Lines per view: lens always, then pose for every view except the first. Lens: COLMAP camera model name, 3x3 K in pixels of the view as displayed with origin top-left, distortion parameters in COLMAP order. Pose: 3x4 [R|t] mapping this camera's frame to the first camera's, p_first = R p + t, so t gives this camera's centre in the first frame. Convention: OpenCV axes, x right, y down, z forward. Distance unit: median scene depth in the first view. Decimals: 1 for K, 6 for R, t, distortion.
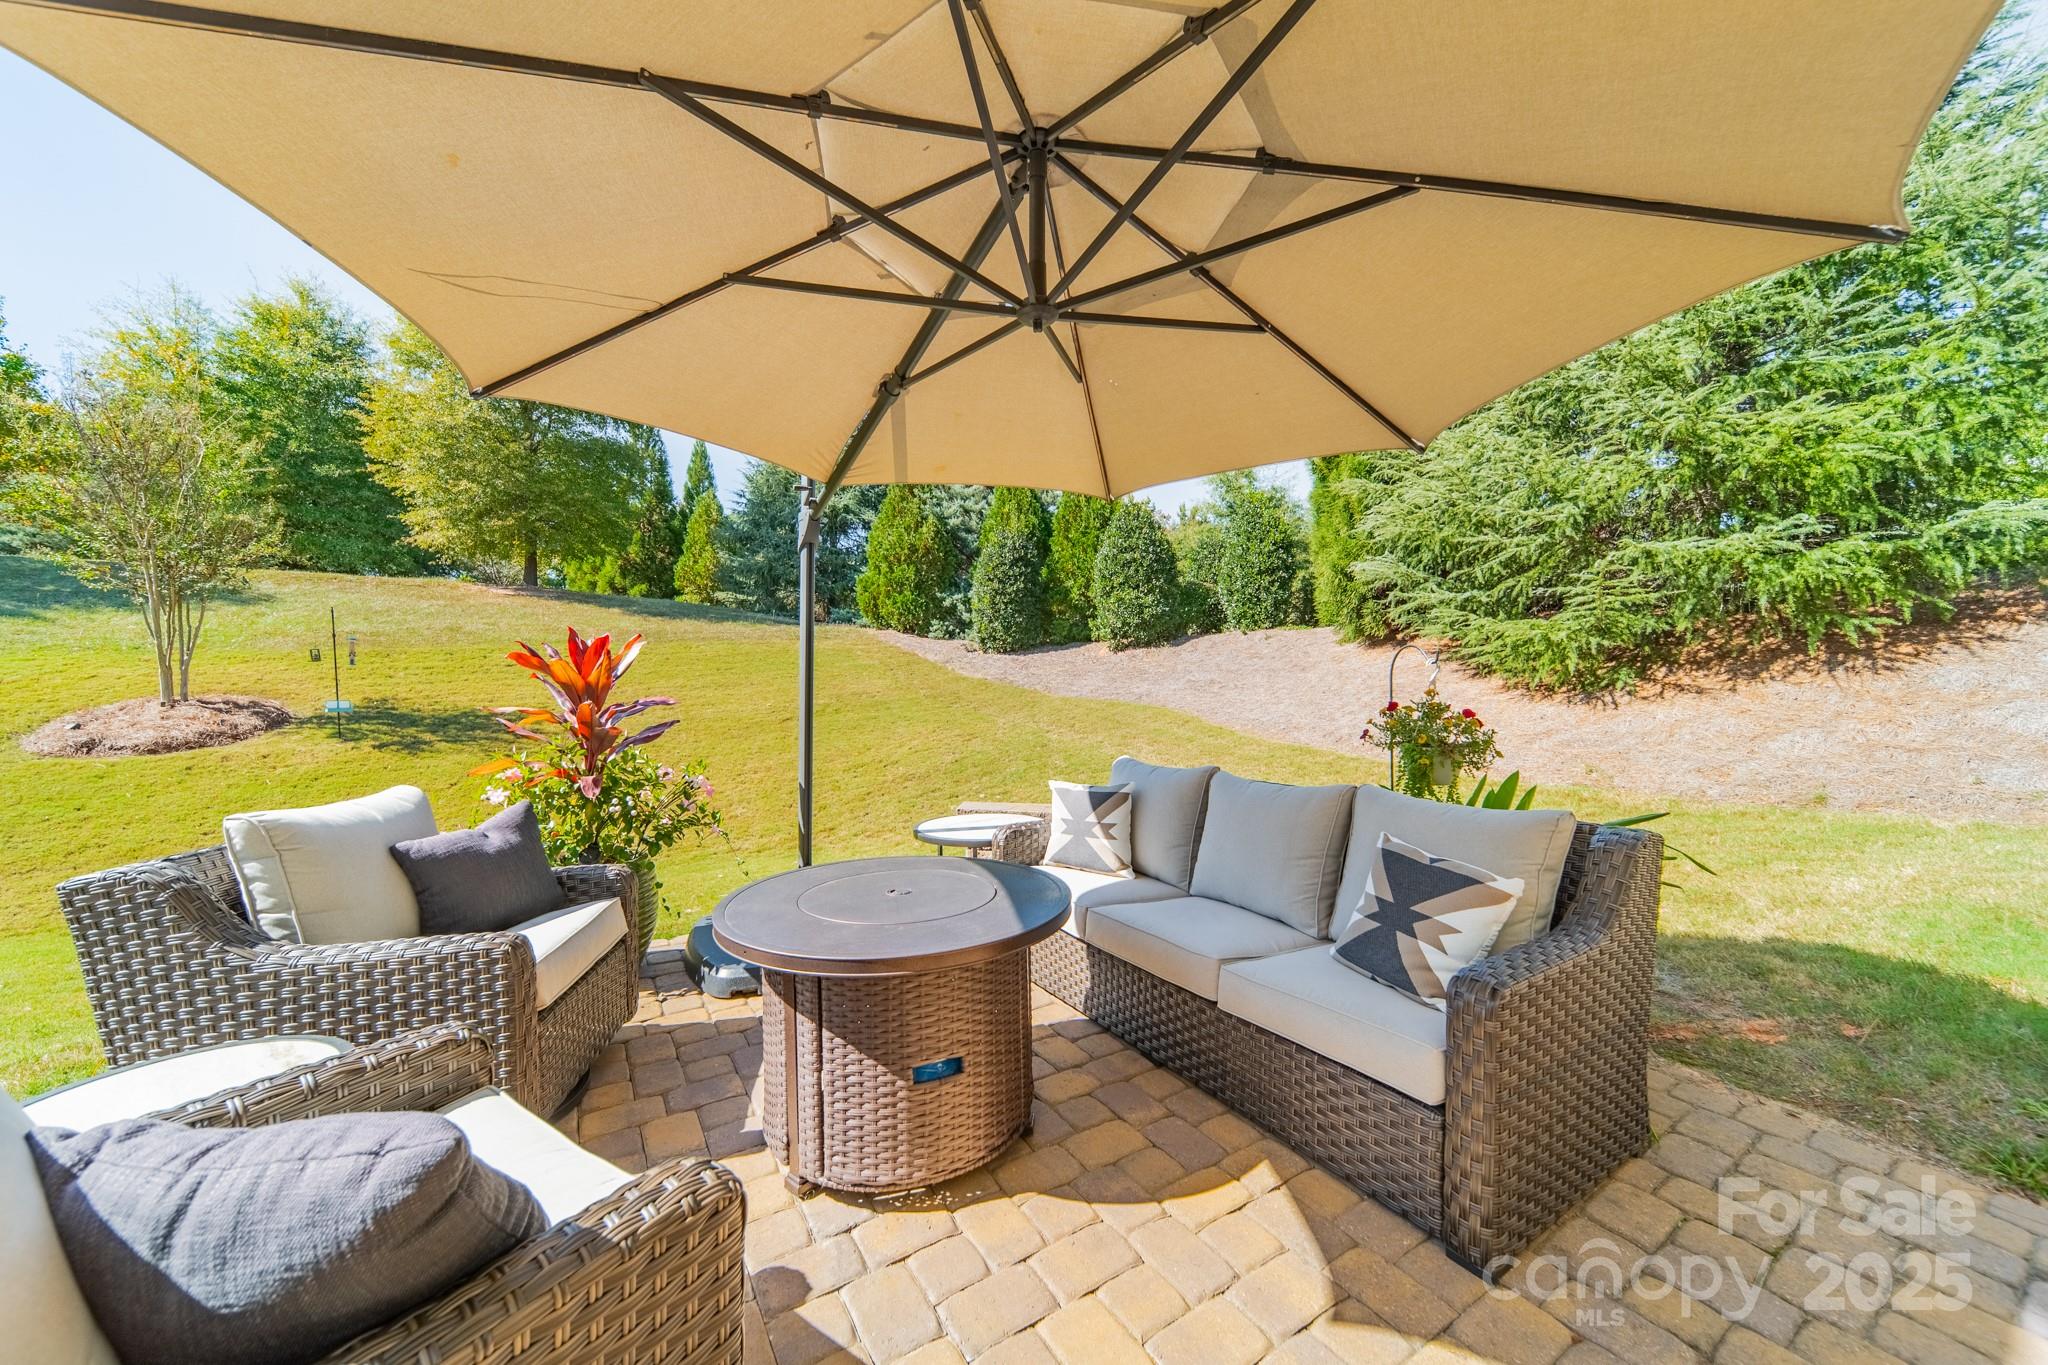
lens RADIAL K [[728.6, 0, 1022.7], [0, 728.6, 684.4], [0, 0, 1]] dist [0.007706, -0.000177]
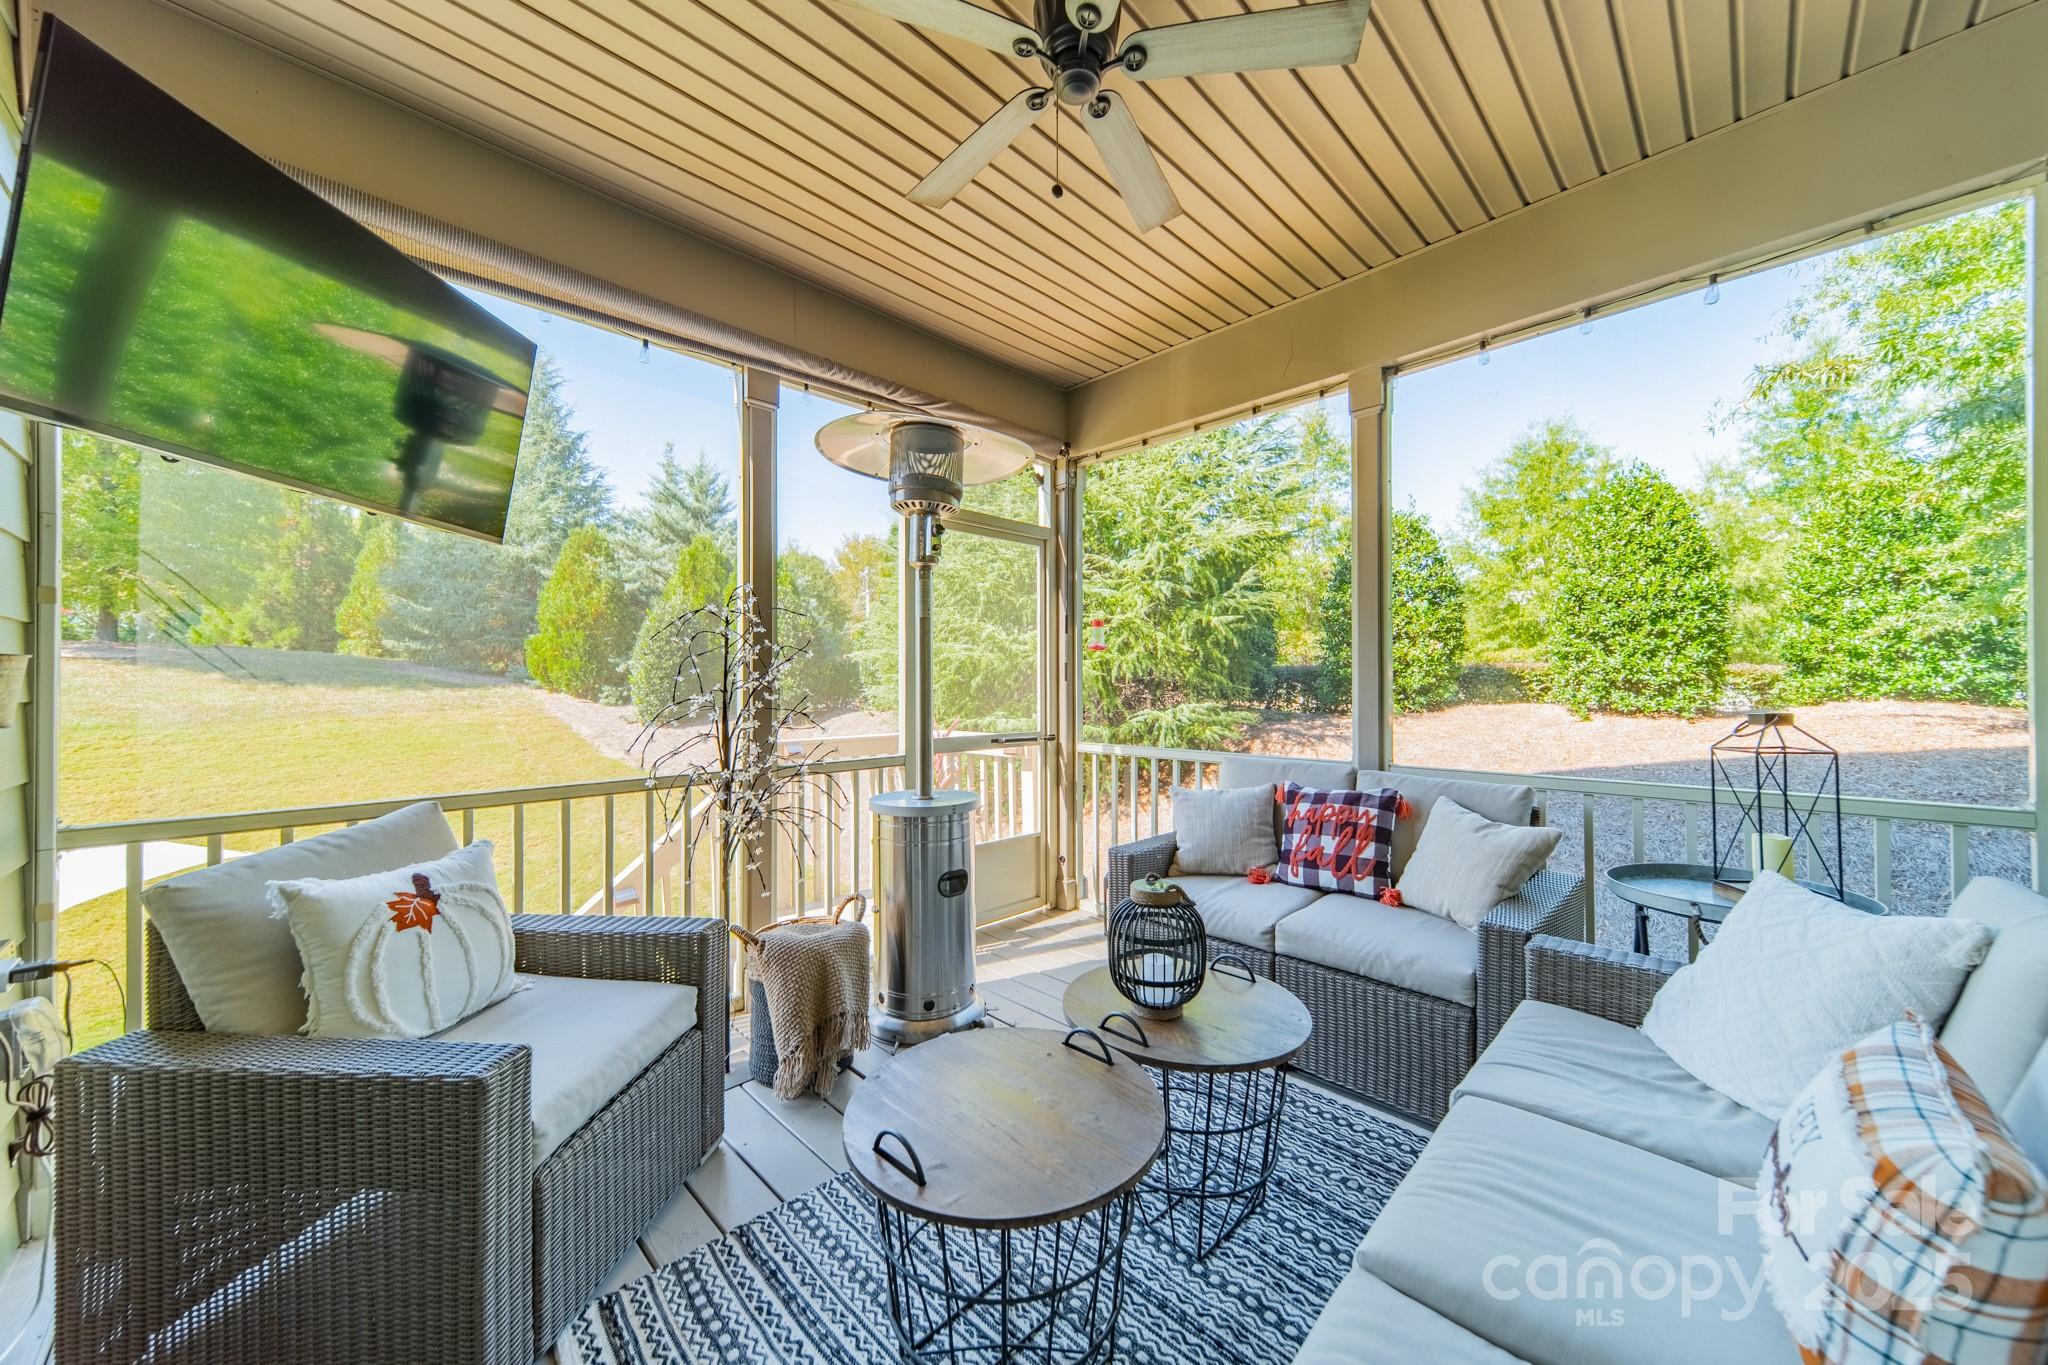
lens RADIAL K [[728.6, 0, 1030.2], [0, 728.6, 688.8], [0, 0, 1]] dist [0.007706, -0.000177]
pose [[0.977376, -0.003238, 0.211485, 0.231169], [0.001911, 0.999977, 0.006482, -0.088295], [-0.211501, -0.005932, 0.977360, -0.098032]]
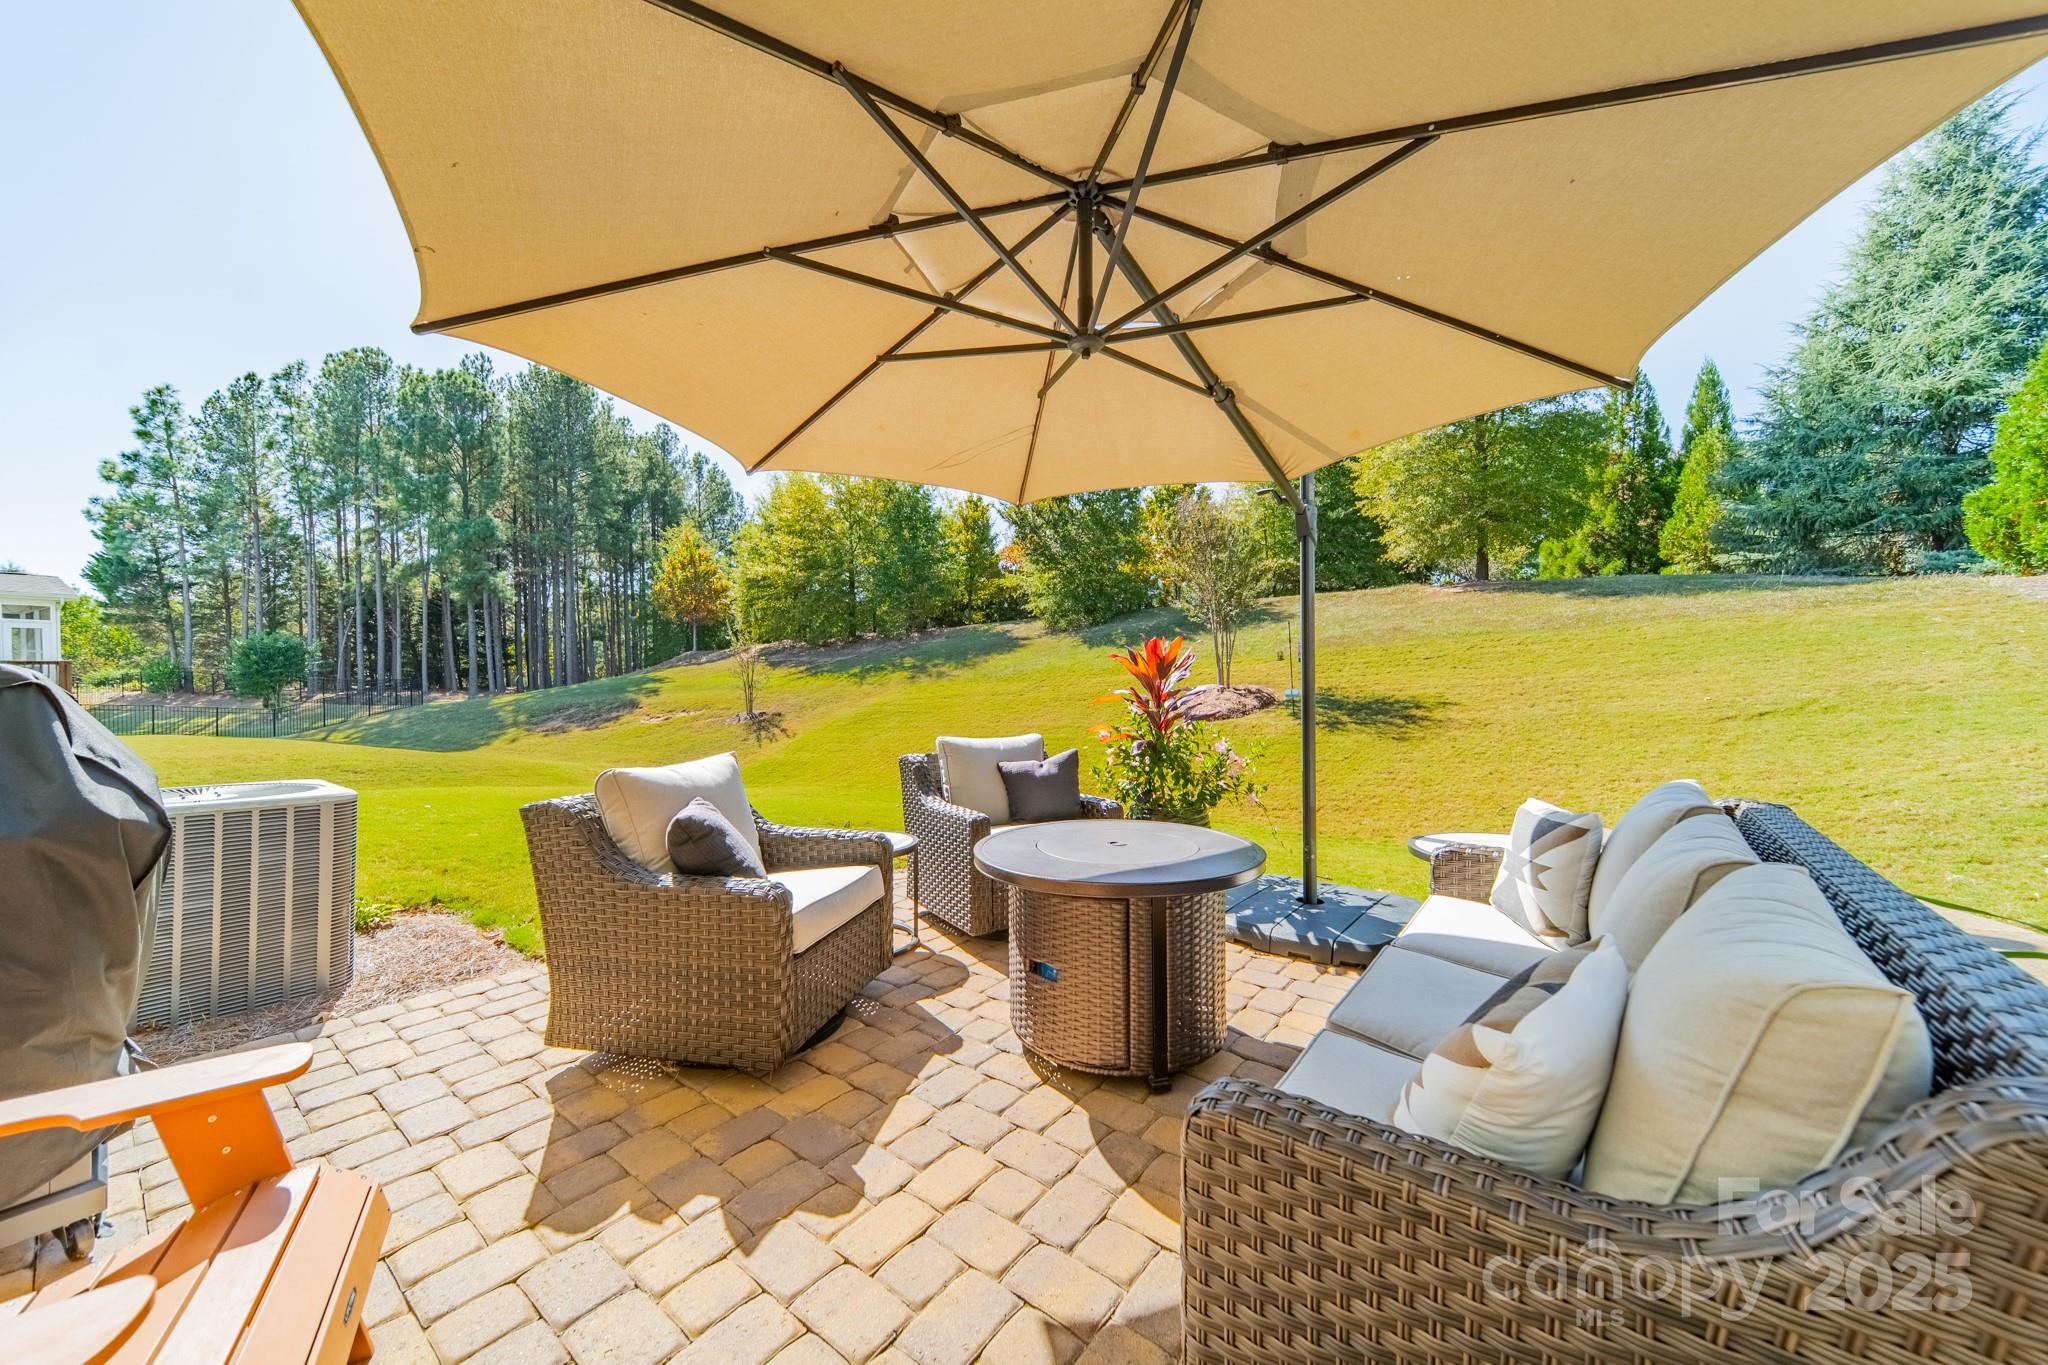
lens RADIAL K [[728.6, 0, 1034.0], [0, 728.6, 680.1], [0, 0, 1]] dist [0.007706, -0.000177]
pose [[0.340811, -0.005656, -0.940115, 0.092919], [0.011511, 0.999932, -0.001843, 0.001443], [0.940061, -0.010194, 0.340853, 0.046657]]
